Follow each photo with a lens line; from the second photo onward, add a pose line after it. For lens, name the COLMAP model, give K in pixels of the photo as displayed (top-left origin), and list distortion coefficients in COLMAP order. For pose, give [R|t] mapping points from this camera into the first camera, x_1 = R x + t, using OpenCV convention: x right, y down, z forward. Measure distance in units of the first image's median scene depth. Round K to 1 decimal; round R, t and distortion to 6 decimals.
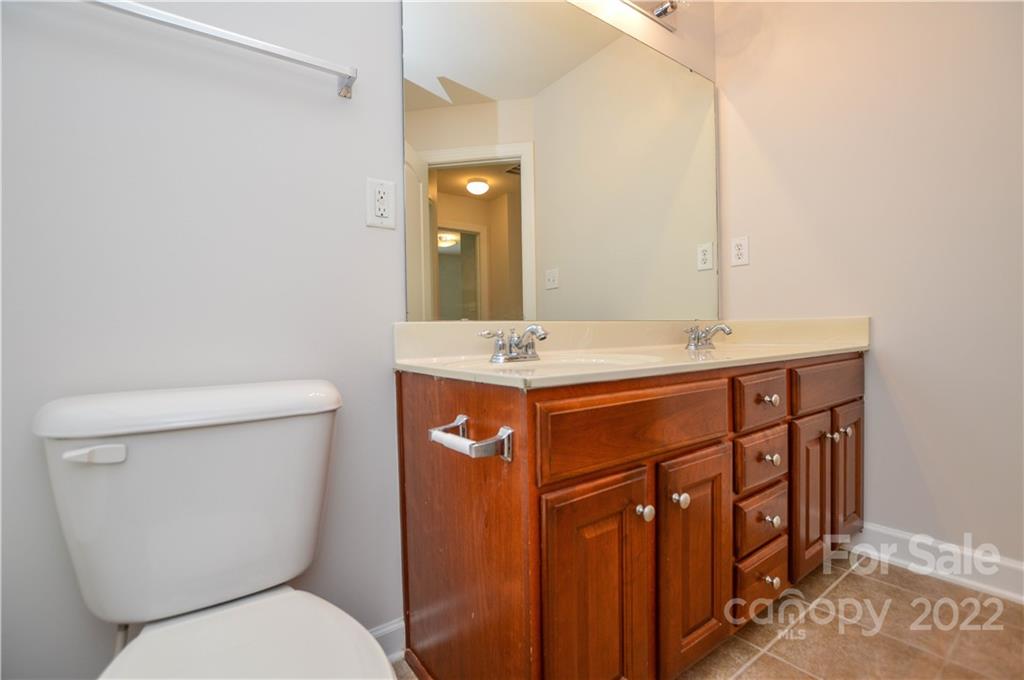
lens RADIAL K [[455.5, 0, 512.0], [0, 455.5, 340.0], [0, 0, 1]] dist [-0.028544, 0.000258]
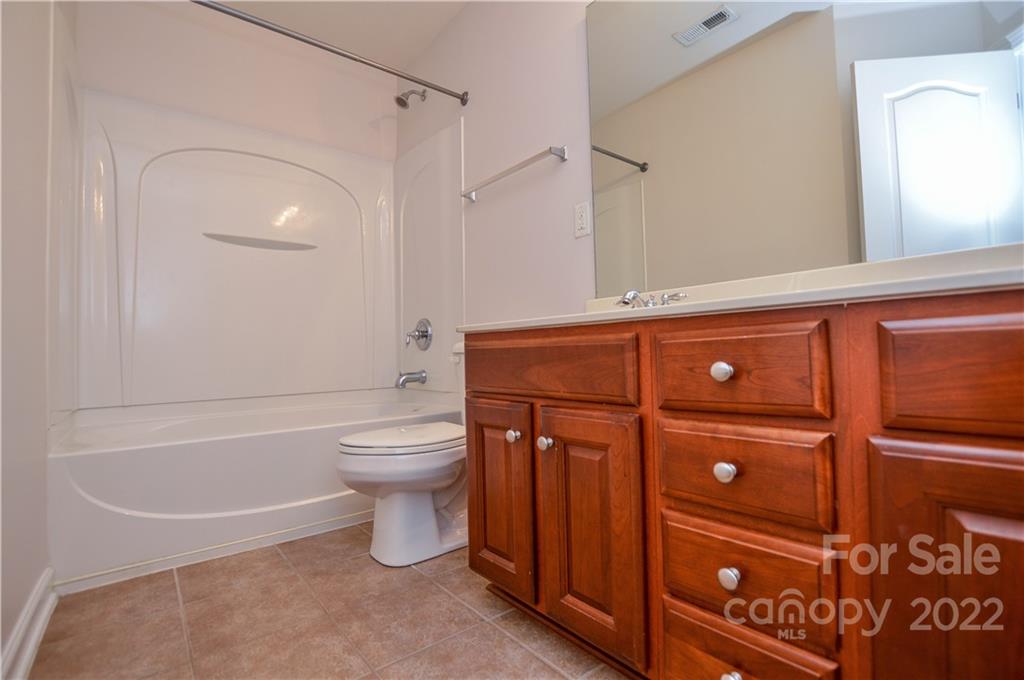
lens RADIAL K [[455.5, 0, 512.0], [0, 455.5, 340.0], [0, 0, 1]] dist [-0.028544, 0.000258]
pose [[0.065838, -0.004840, -0.997819, 1.486562], [0.011129, 0.999930, -0.004116, 0.112673], [0.997768, -0.010833, 0.065887, 0.865876]]
